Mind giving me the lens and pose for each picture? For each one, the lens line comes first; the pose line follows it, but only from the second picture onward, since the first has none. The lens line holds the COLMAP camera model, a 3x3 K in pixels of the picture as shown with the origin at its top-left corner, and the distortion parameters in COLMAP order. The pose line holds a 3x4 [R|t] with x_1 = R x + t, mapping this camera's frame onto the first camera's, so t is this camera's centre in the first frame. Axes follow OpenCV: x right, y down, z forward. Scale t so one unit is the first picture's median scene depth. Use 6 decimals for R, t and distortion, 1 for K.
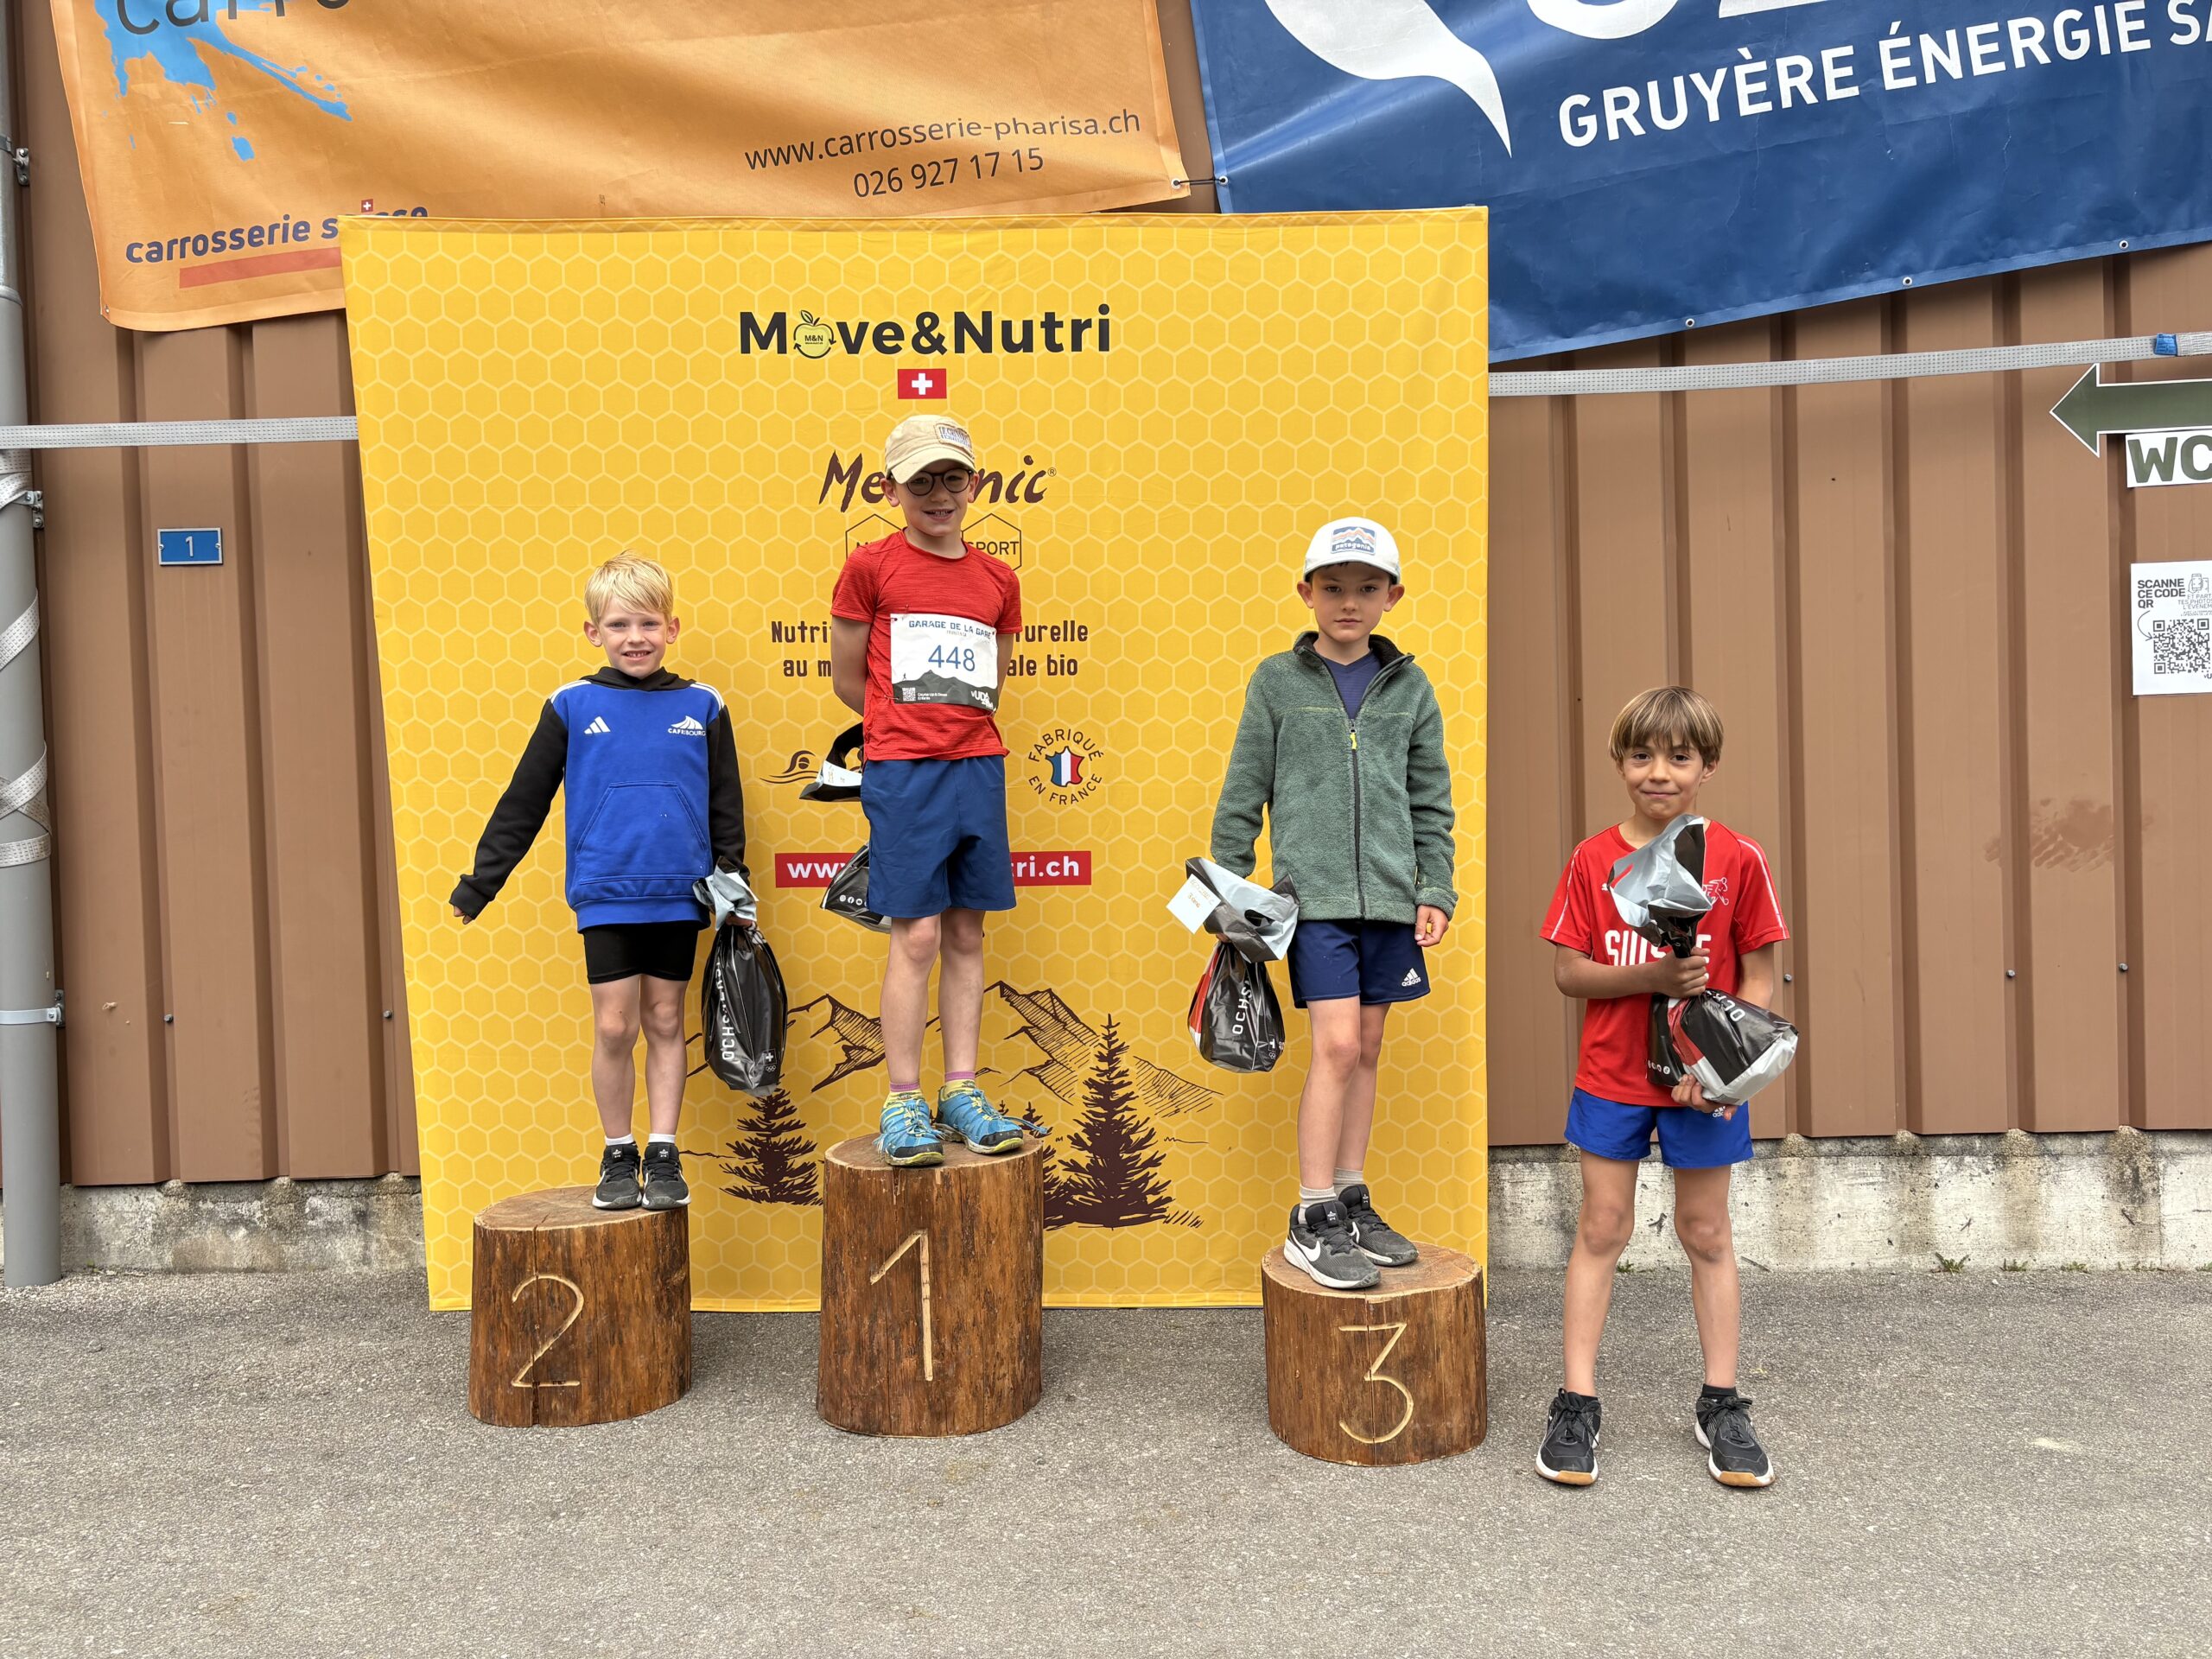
lens RADIAL K [[1645.6, 0, 1105.7], [0, 1645.6, 840.5], [0, 0, 1]] dist [0.077319, -0.083944]
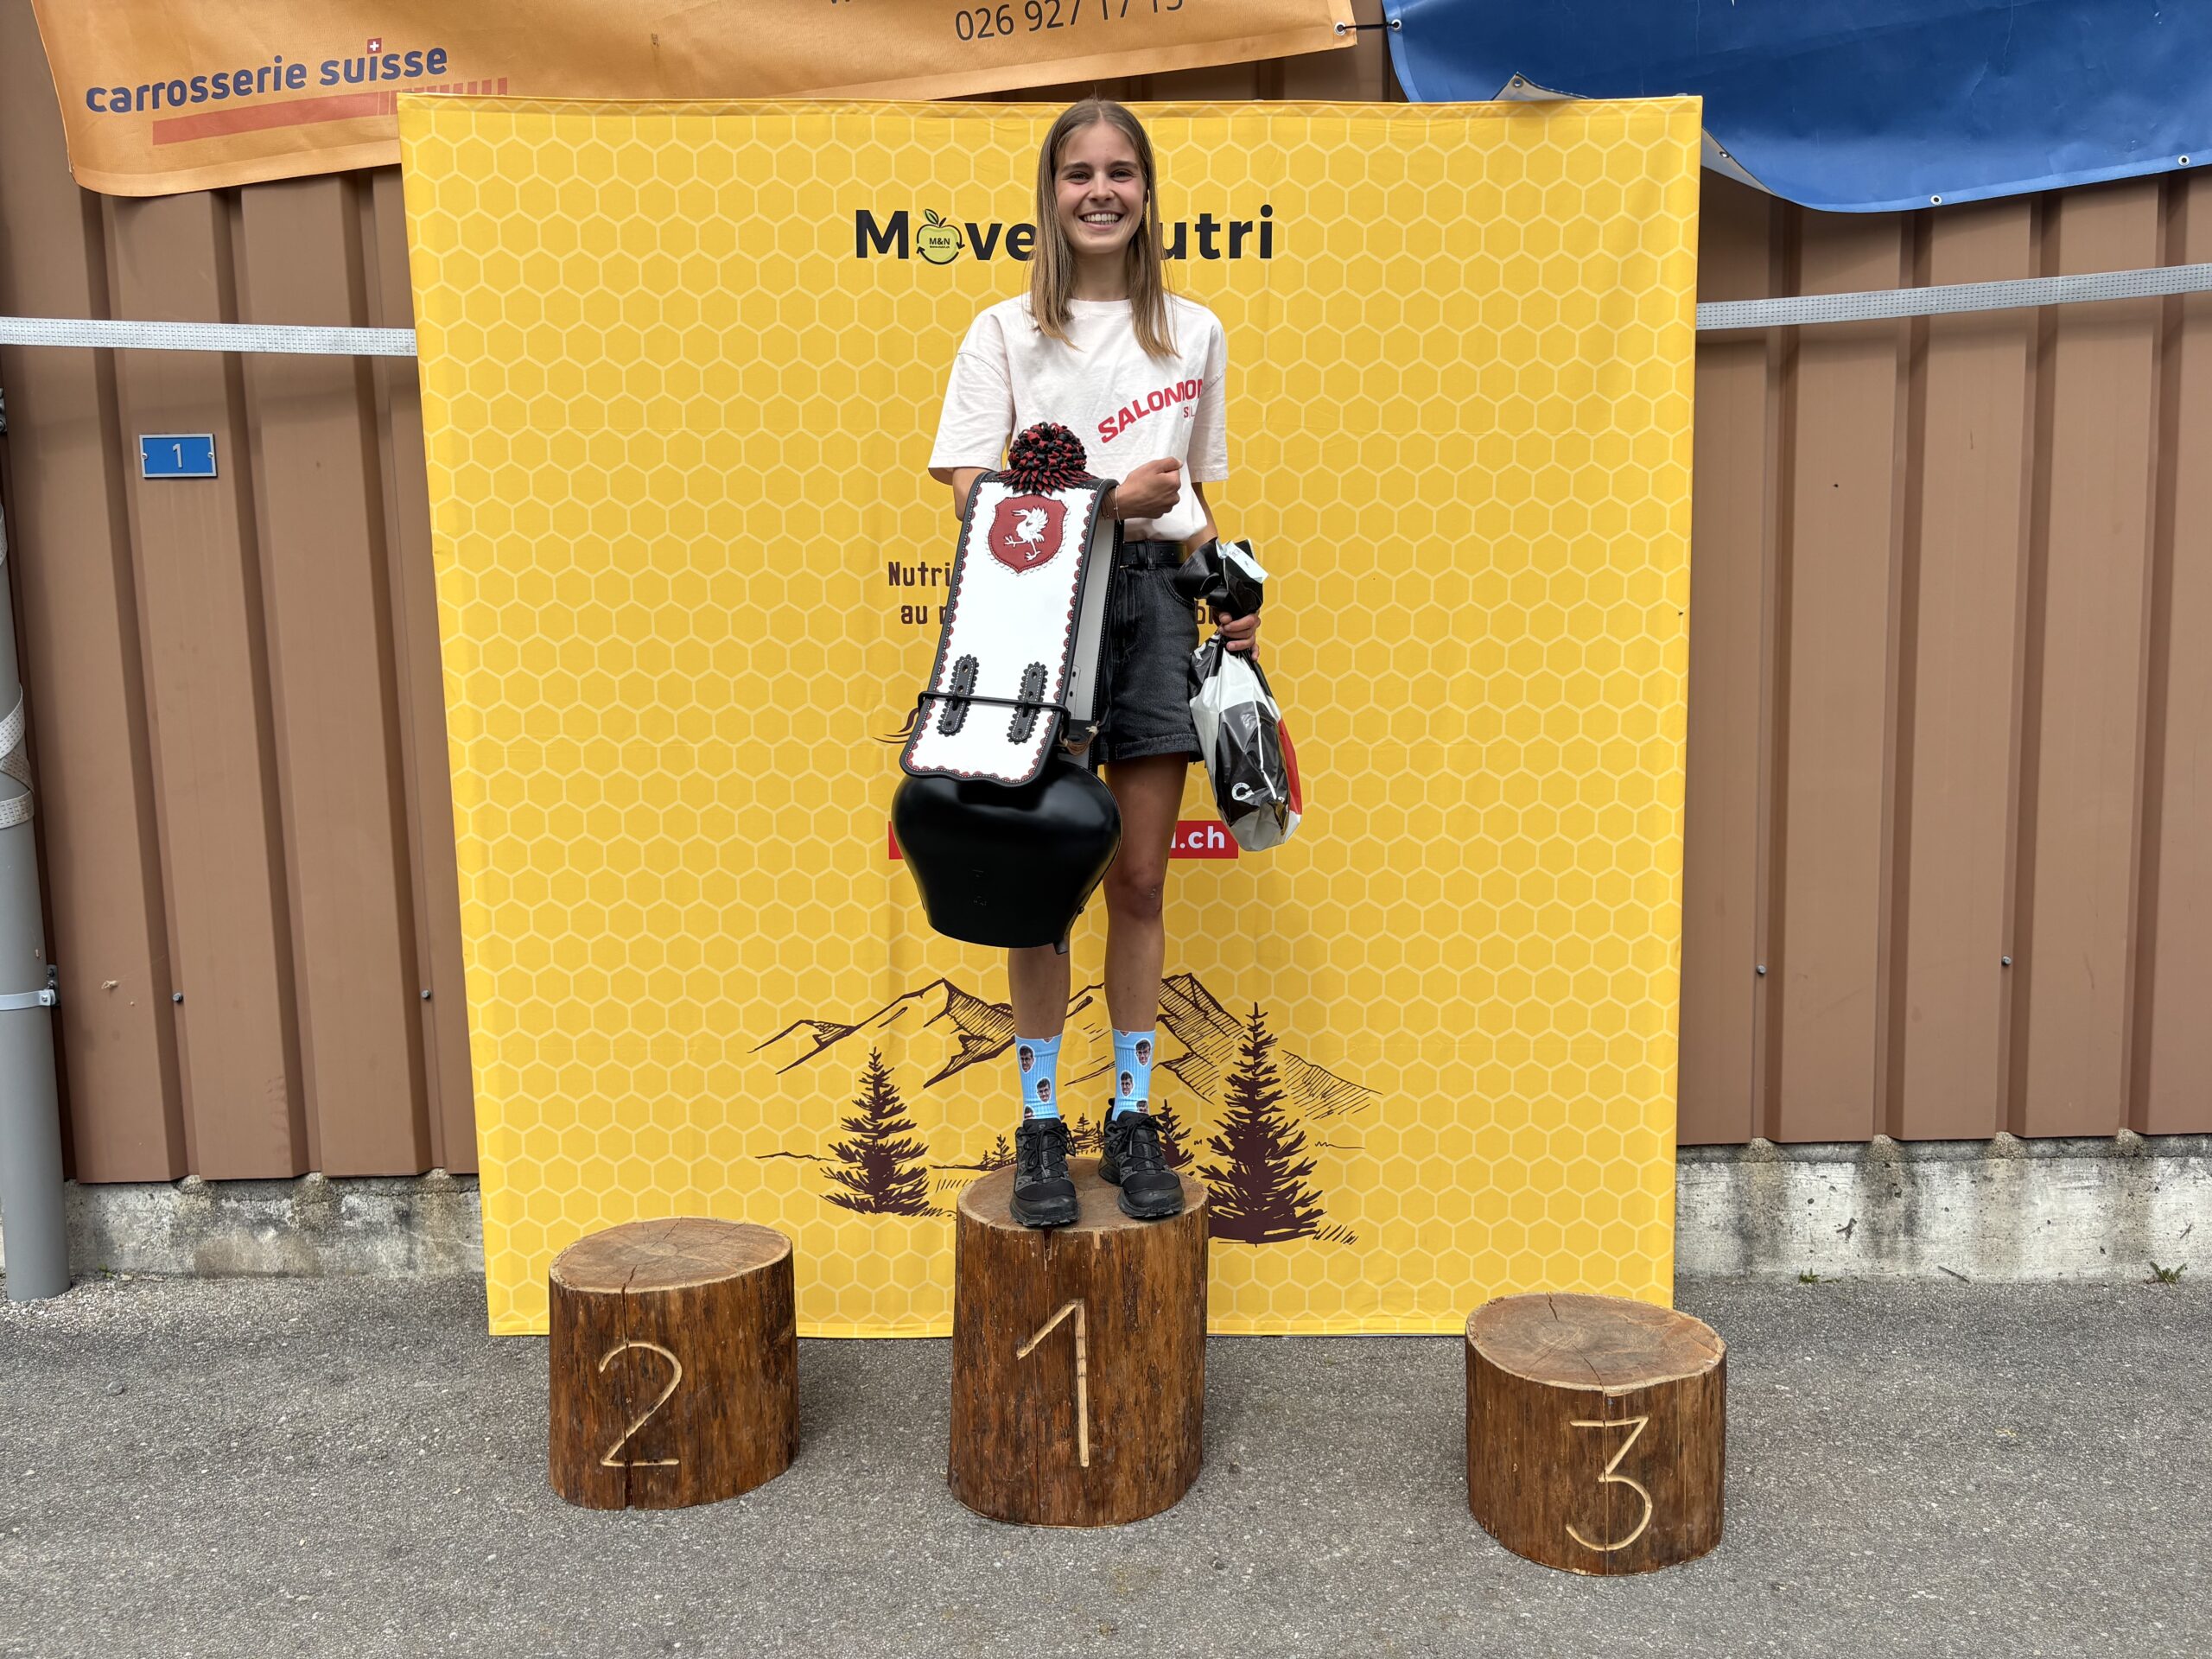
lens RADIAL K [[1650.4, 0, 1115.3], [0, 1650.4, 835.4], [0, 0, 1]] dist [0.080316, -0.092181]
pose [[0.999909, 0.004881, 0.012609, -0.091231], [-0.006000, 0.995894, 0.090327, -0.073262], [-0.012116, -0.090394, 0.995832, 0.142101]]
